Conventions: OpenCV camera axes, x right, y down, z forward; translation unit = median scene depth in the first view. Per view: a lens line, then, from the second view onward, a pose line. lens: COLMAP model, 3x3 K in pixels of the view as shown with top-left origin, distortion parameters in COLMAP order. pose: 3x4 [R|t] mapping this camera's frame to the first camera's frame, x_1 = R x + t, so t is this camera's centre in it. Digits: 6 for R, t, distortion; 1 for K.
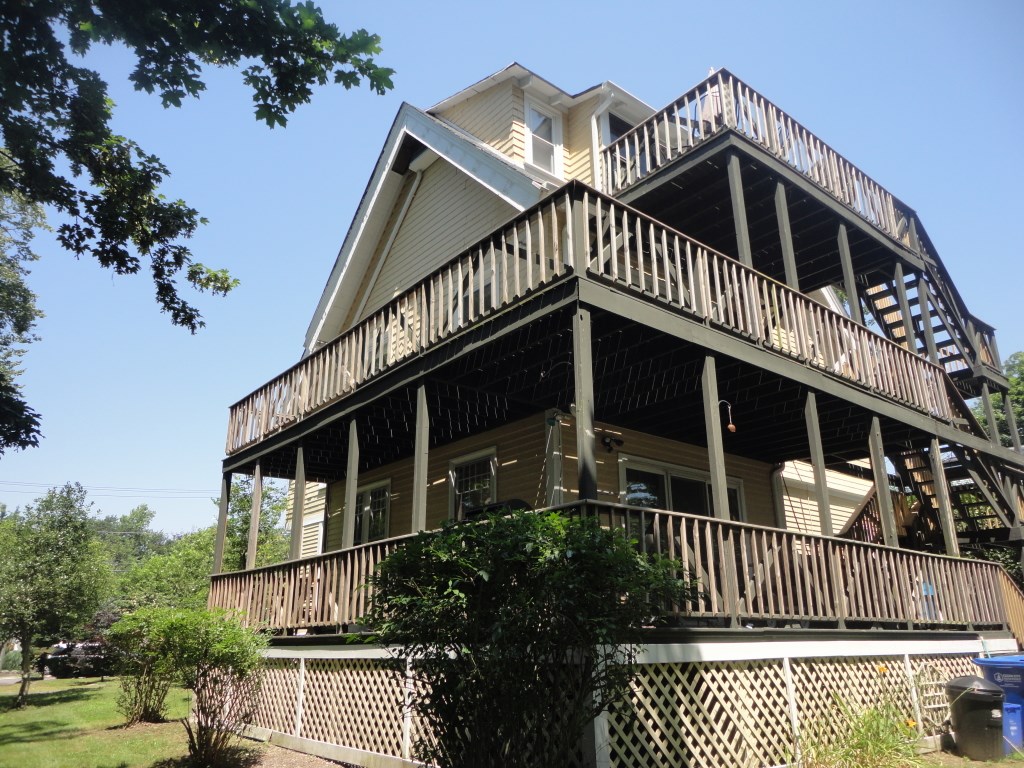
lens RADIAL K [[751.3, 0, 508.9], [0, 751.3, 384.6], [0, 0, 1]] dist [-0.010233, -0.003458]
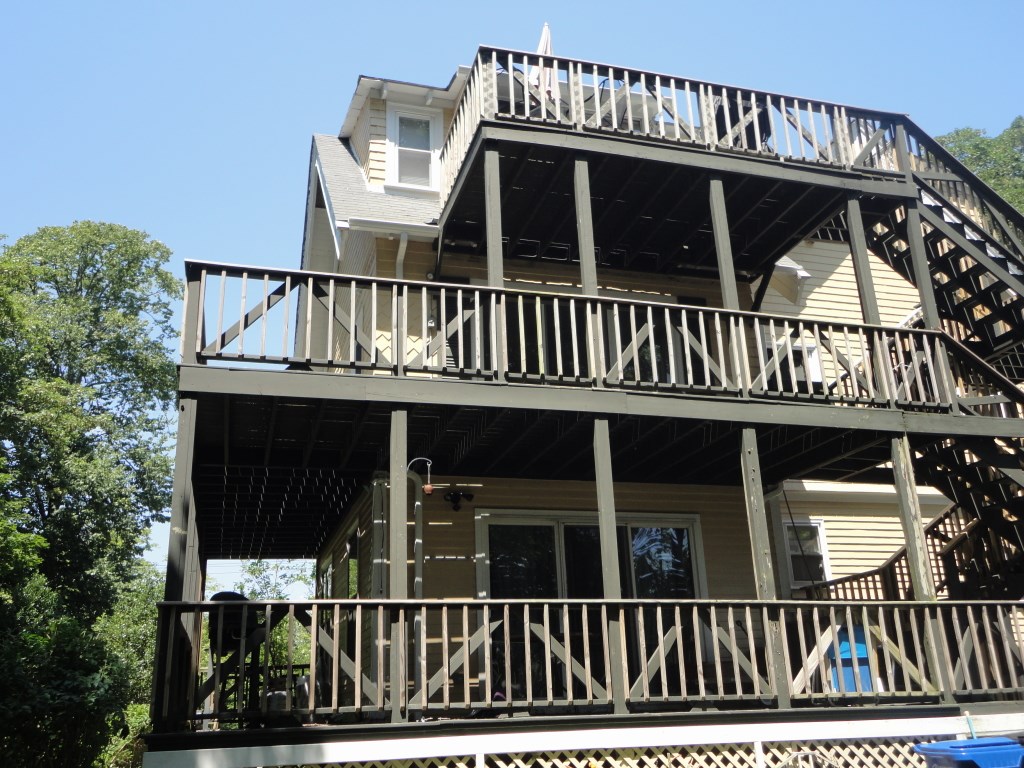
lens RADIAL K [[941.6, 0, 511.2], [0, 941.6, 388.7], [0, 0, 1]] dist [-0.032518, 0.000000]
pose [[0.917394, -0.148963, -0.369050, 0.554147], [0.152172, 0.988140, -0.020580, -0.014176], [0.367739, -0.037279, 0.929182, 0.019712]]
